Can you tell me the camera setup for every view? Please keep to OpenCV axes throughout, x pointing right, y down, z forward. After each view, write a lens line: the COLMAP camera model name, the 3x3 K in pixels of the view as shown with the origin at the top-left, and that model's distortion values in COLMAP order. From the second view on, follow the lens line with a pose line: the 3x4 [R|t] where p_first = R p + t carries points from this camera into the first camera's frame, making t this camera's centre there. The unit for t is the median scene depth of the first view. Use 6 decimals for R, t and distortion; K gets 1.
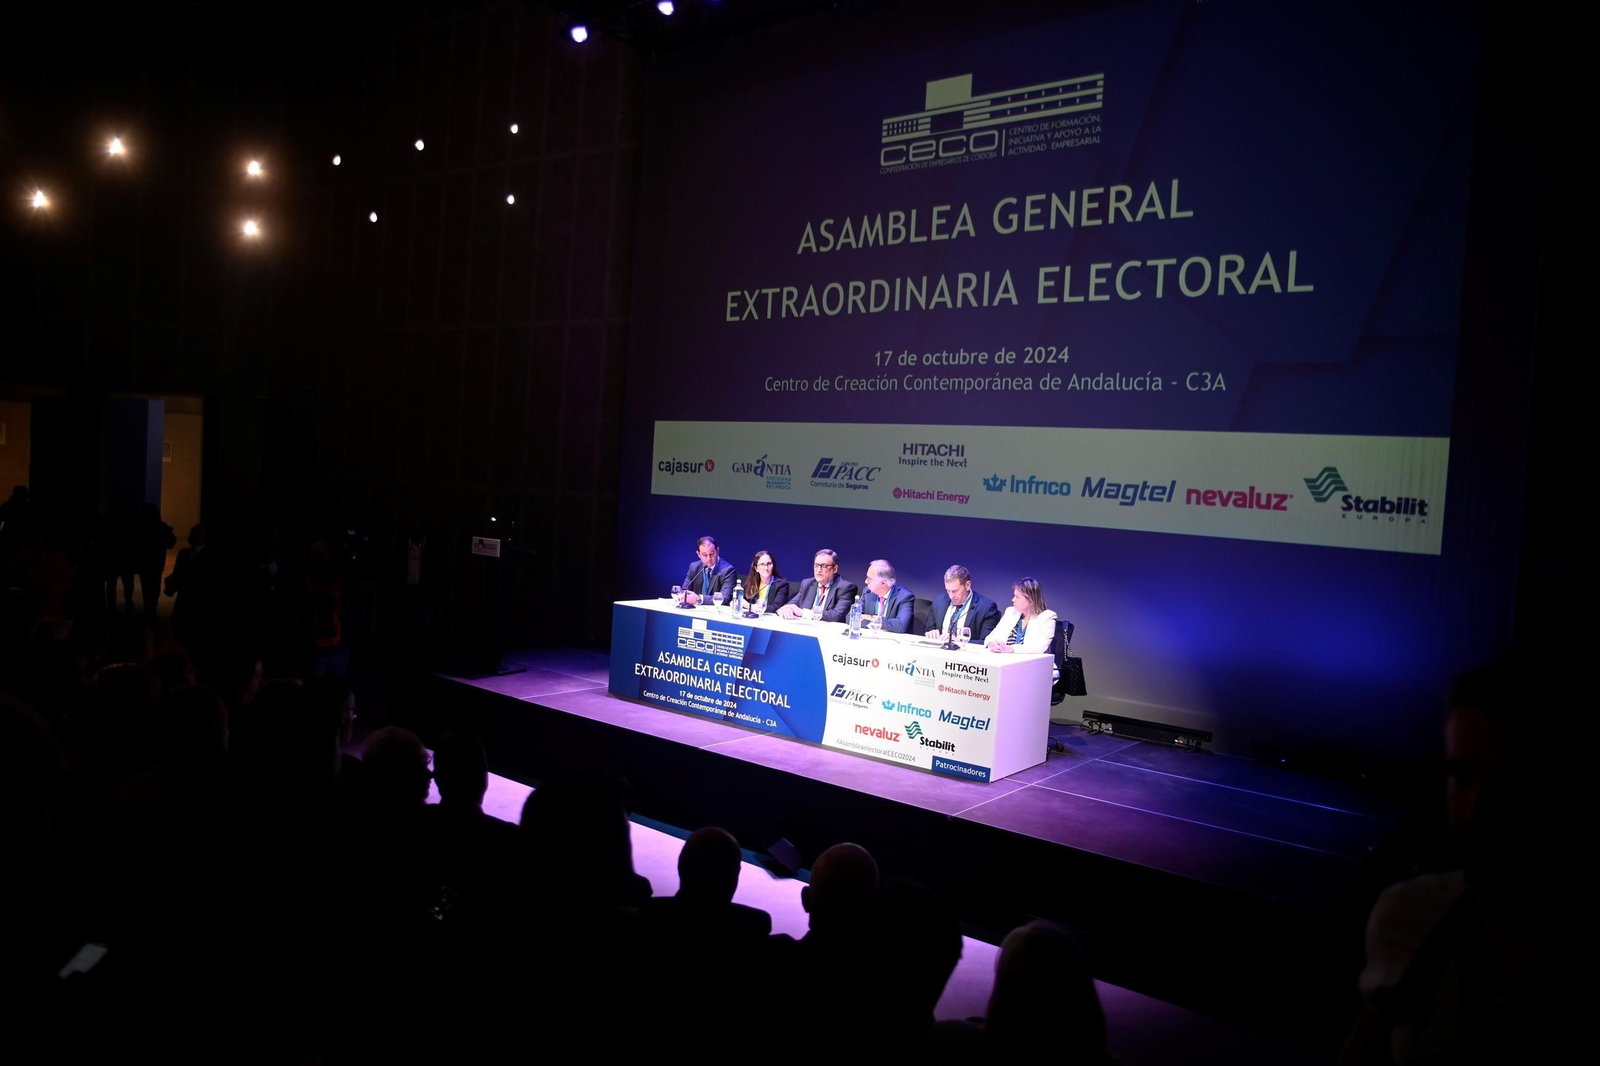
lens RADIAL K [[1087.3, 0, 809.9], [0, 1087.3, 538.2], [0, 0, 1]] dist [-0.110296, 0.083504]
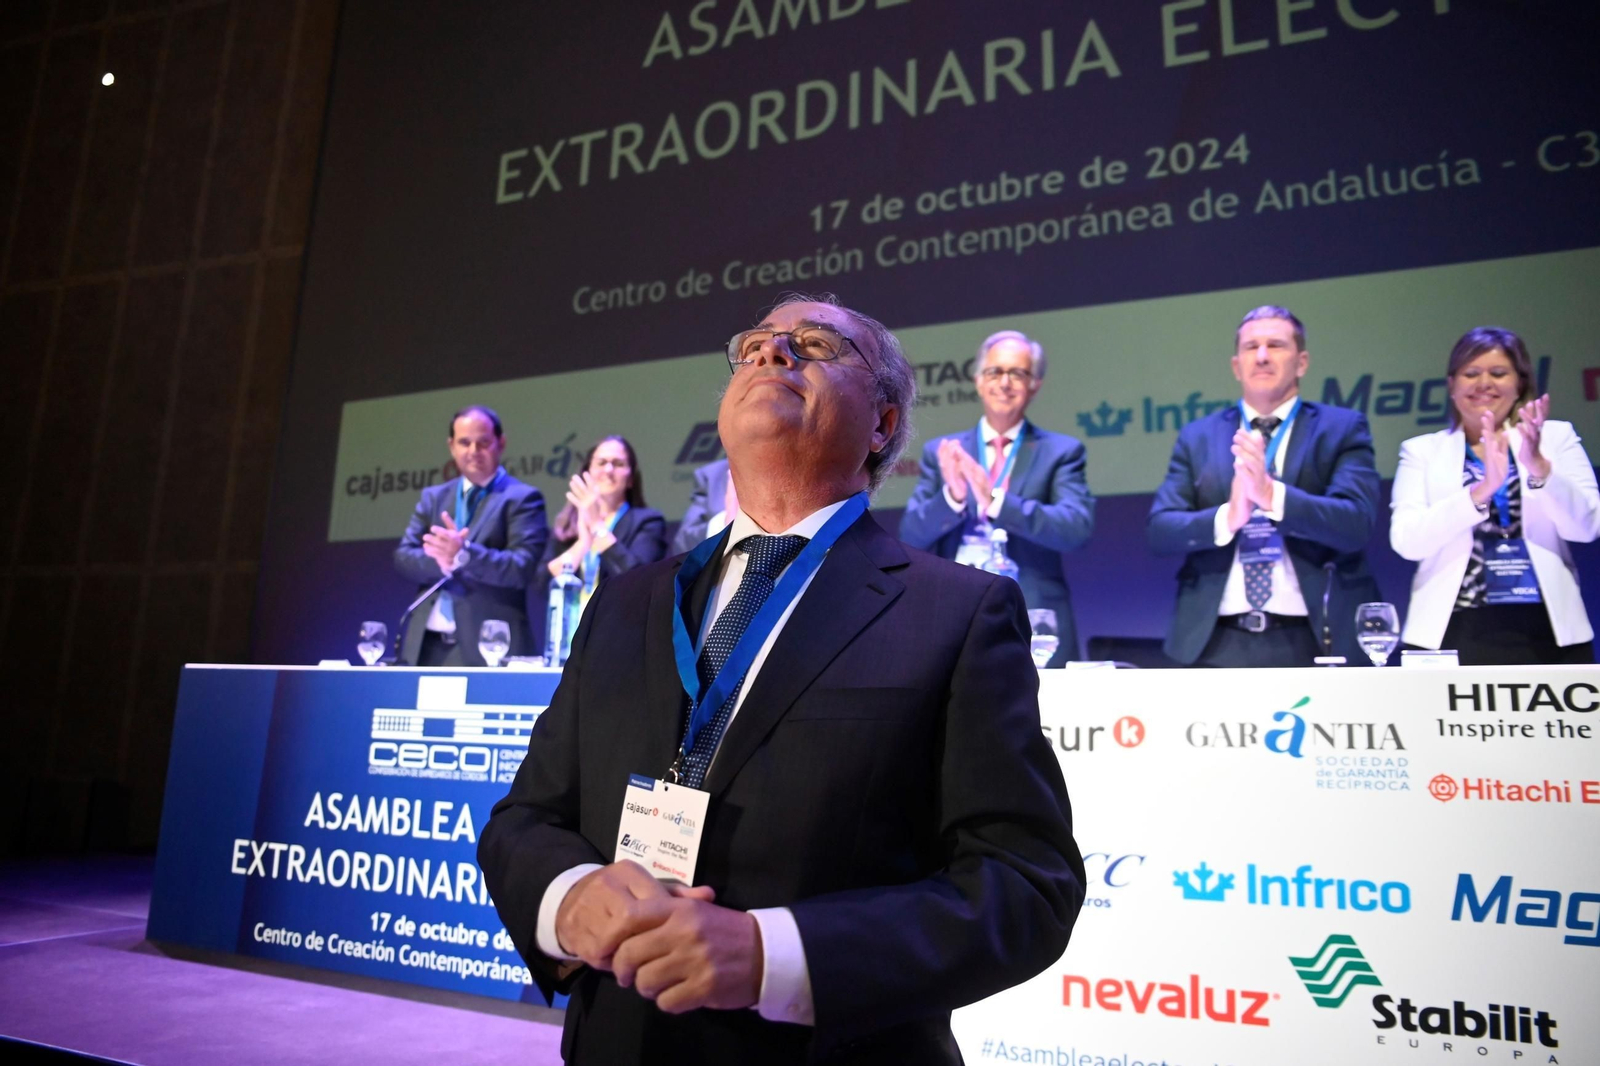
lens RADIAL K [[1145.0, 0, 809.5], [0, 1145.0, 529.3], [0, 0, 1]] dist [-0.126468, 0.097854]
pose [[0.971919, 0.014093, 0.234894, -0.067555], [0.039345, 0.974420, -0.221262, 0.098928], [-0.232004, 0.224291, 0.946503, 0.583394]]
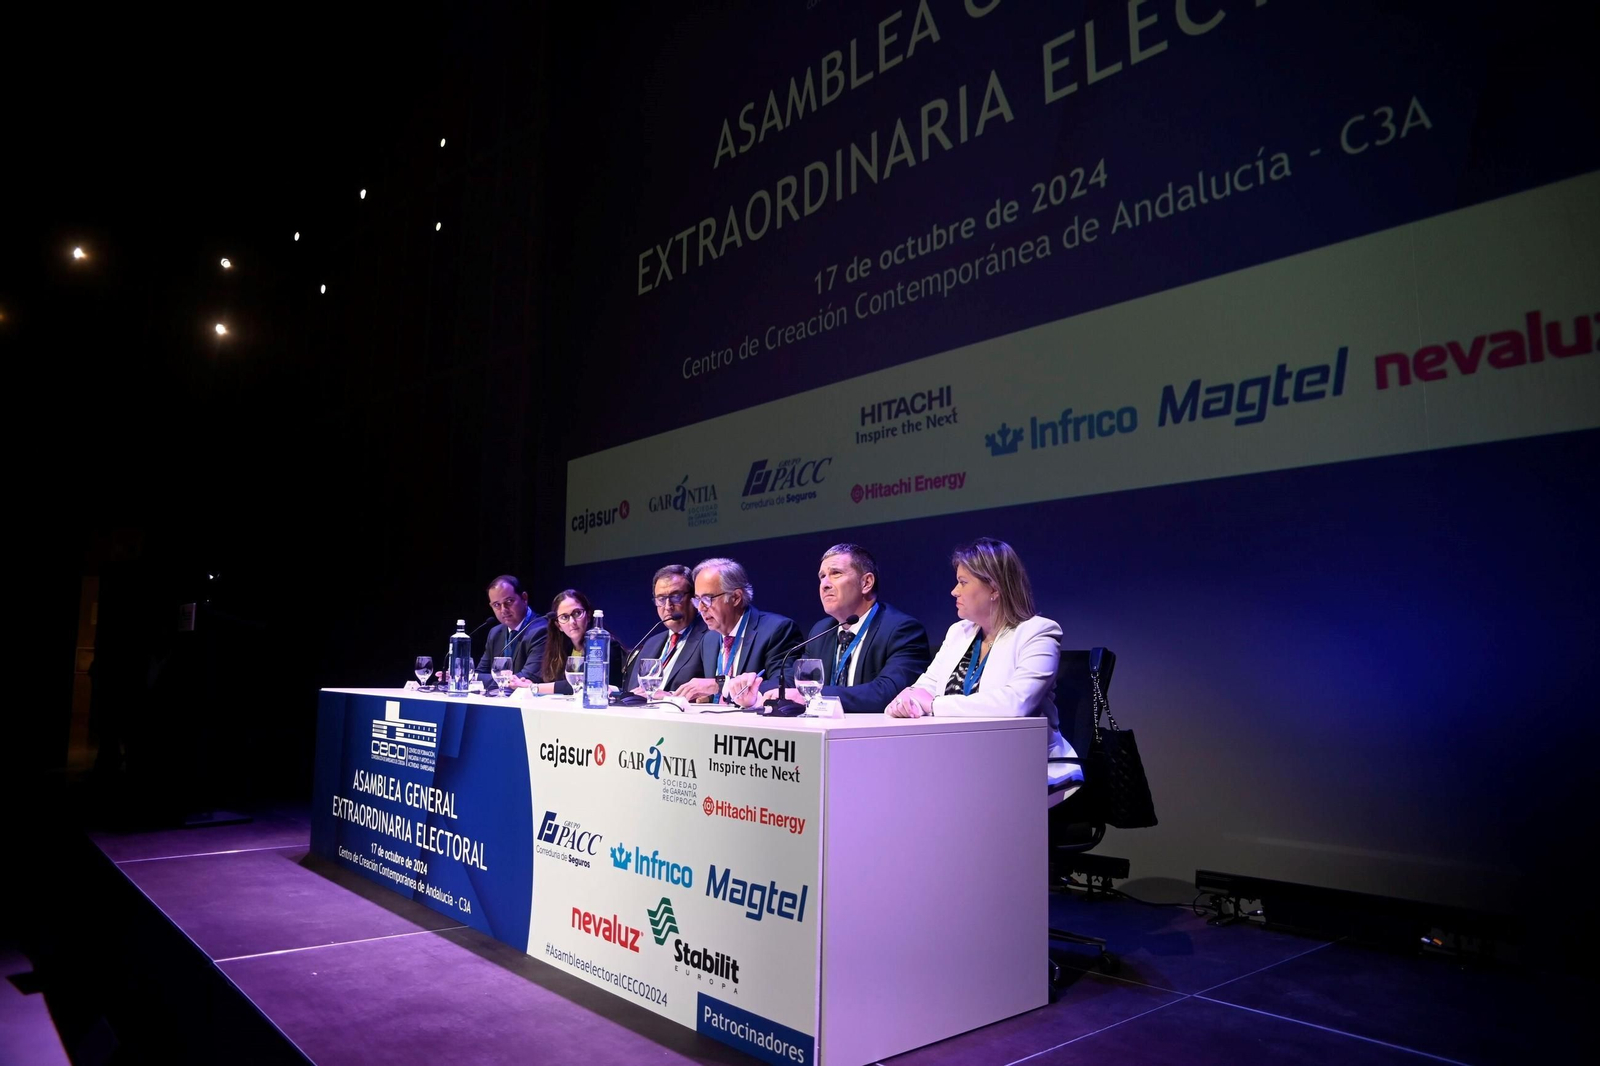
lens RADIAL K [[1087.3, 0, 809.9], [0, 1087.3, 538.2], [0, 0, 1]] dist [-0.110296, 0.083504]
pose [[0.977892, -0.079037, -0.193597, 0.178250], [0.045319, 0.983918, -0.172775, 0.085733], [0.204140, 0.160182, 0.965748, 0.477577]]
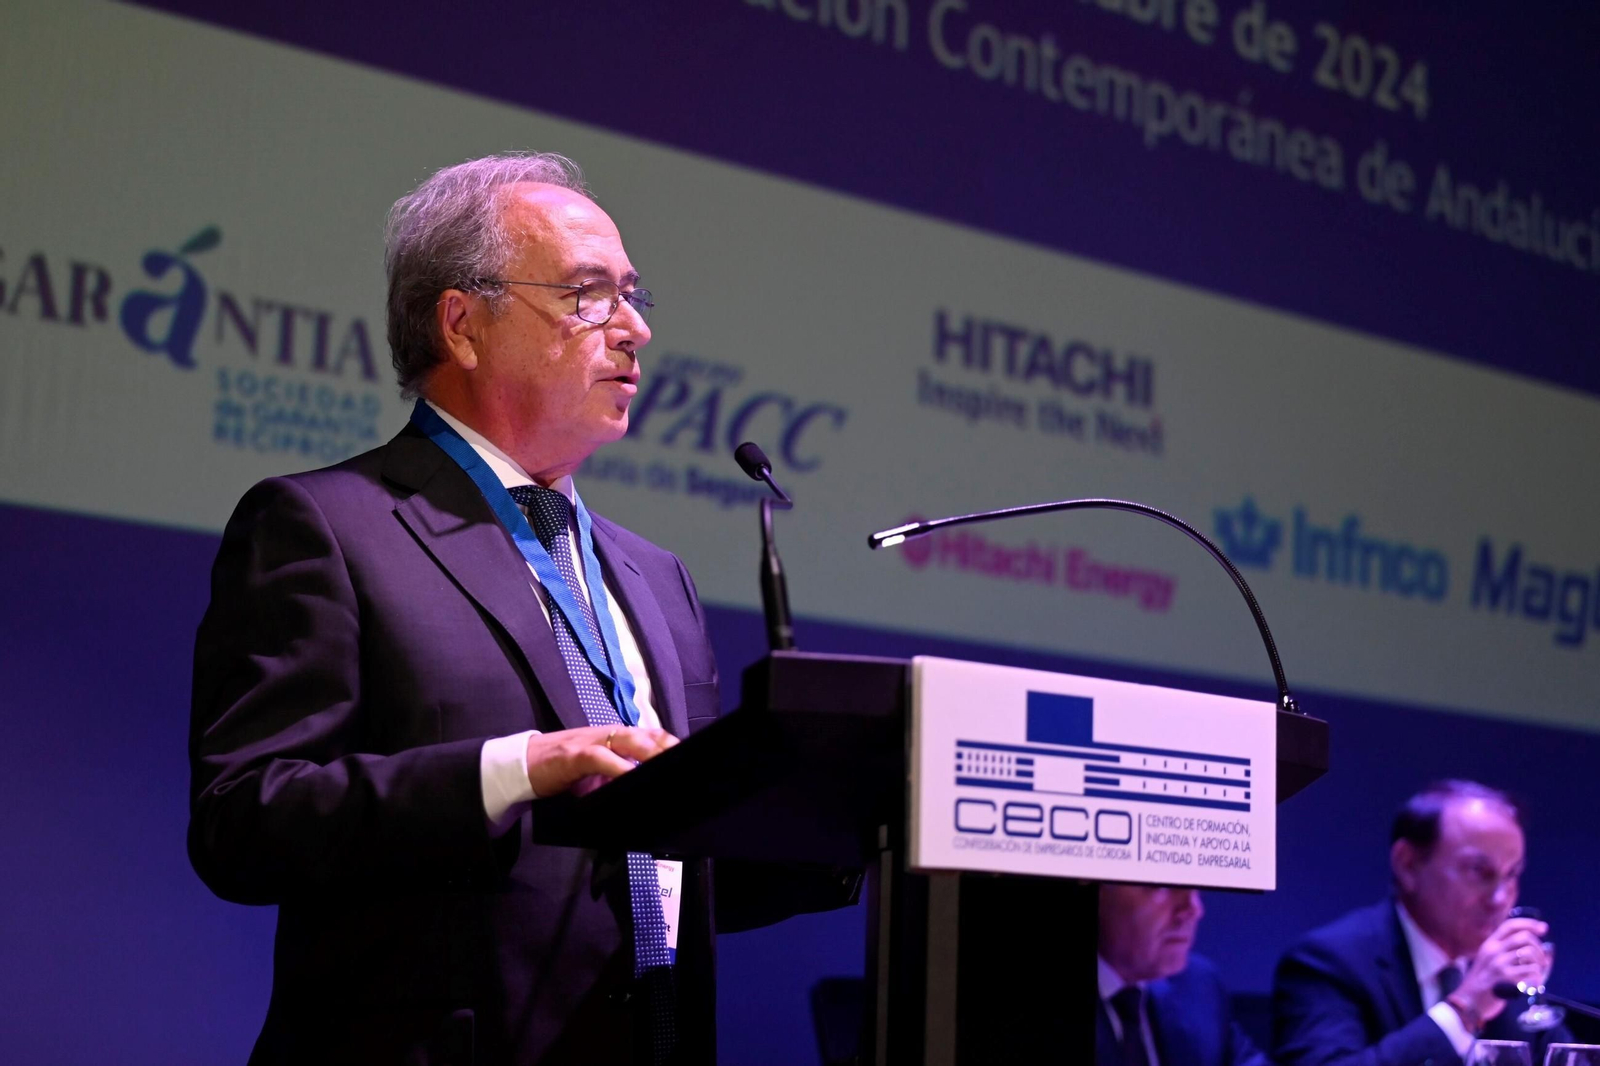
lens RADIAL K [[3237.4, 0, 800.0], [0, 3237.4, 533.0], [0, 0, 1]] dist [0.014026, -0.209307]
pose [[0.149356, 0.081694, 0.985403, -0.571782], [0.020865, 0.996099, -0.085743, 0.009940], [-0.988563, 0.033366, 0.147069, 1.001770]]
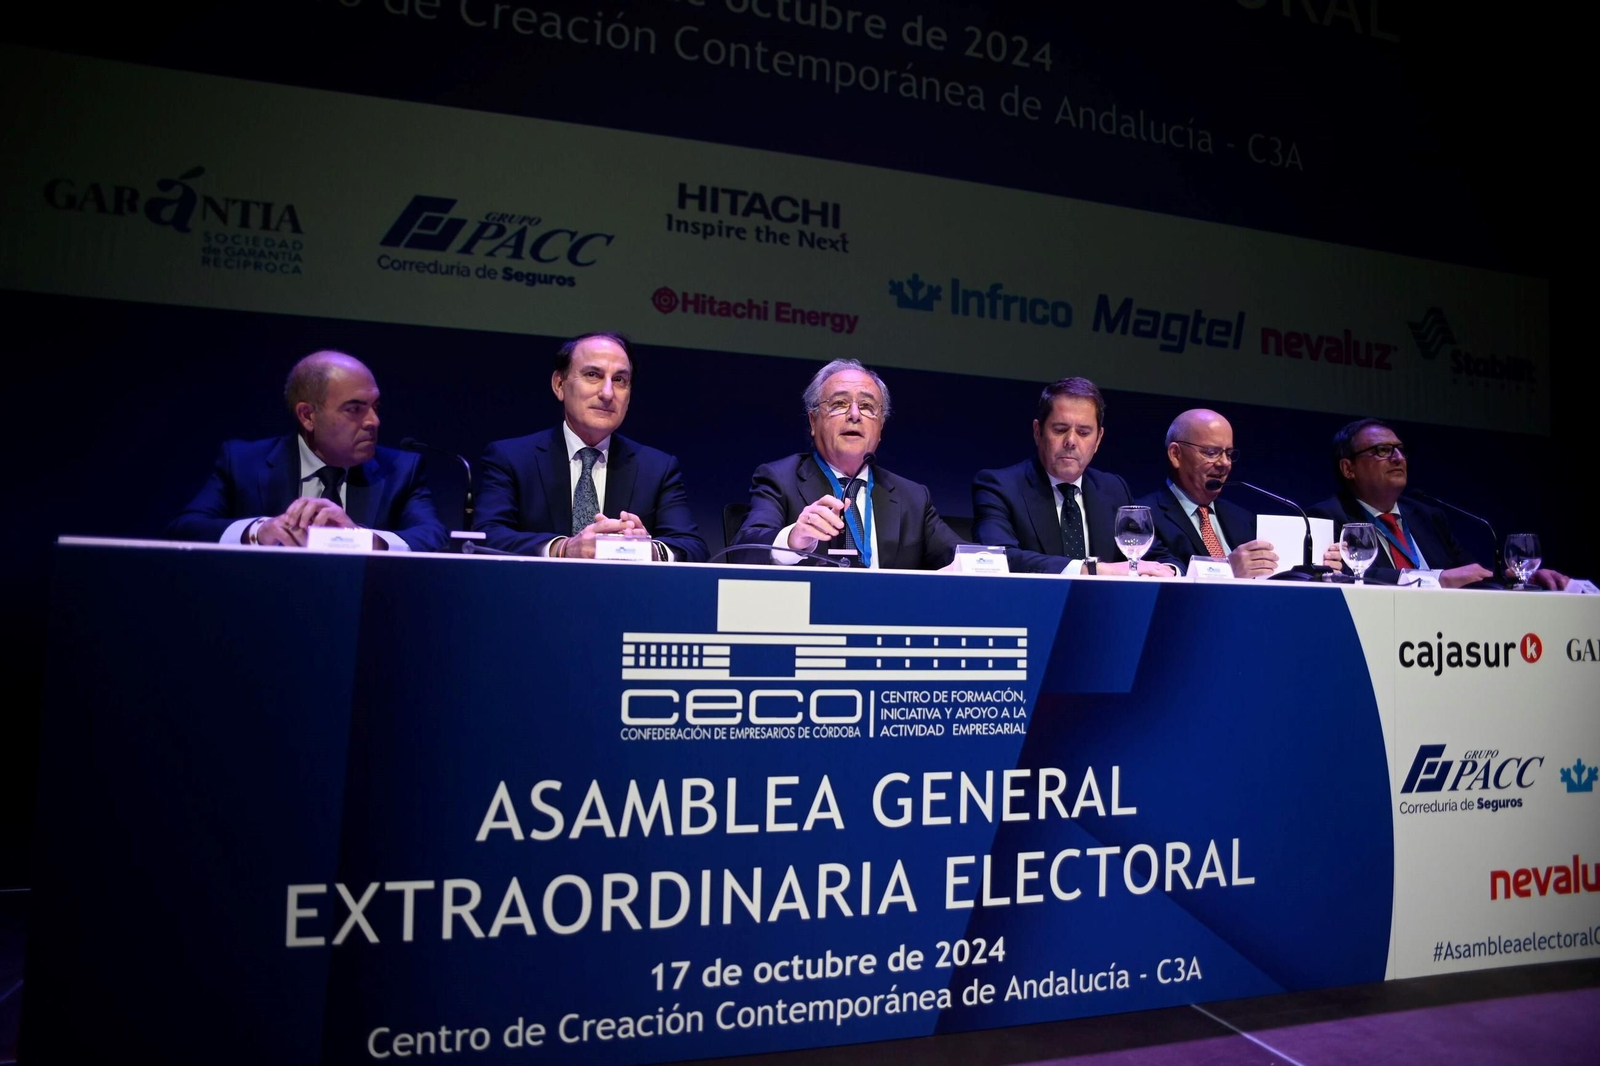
lens RADIAL K [[1087.3, 0, 809.9], [0, 1087.3, 538.2], [0, 0, 1]] dist [-0.110296, 0.083504]
pose [[0.573932, -0.002023, 0.818900, -0.233900], [0.047126, 0.998421, -0.030563, 0.066218], [-0.817546, 0.056132, 0.573121, 0.786255]]
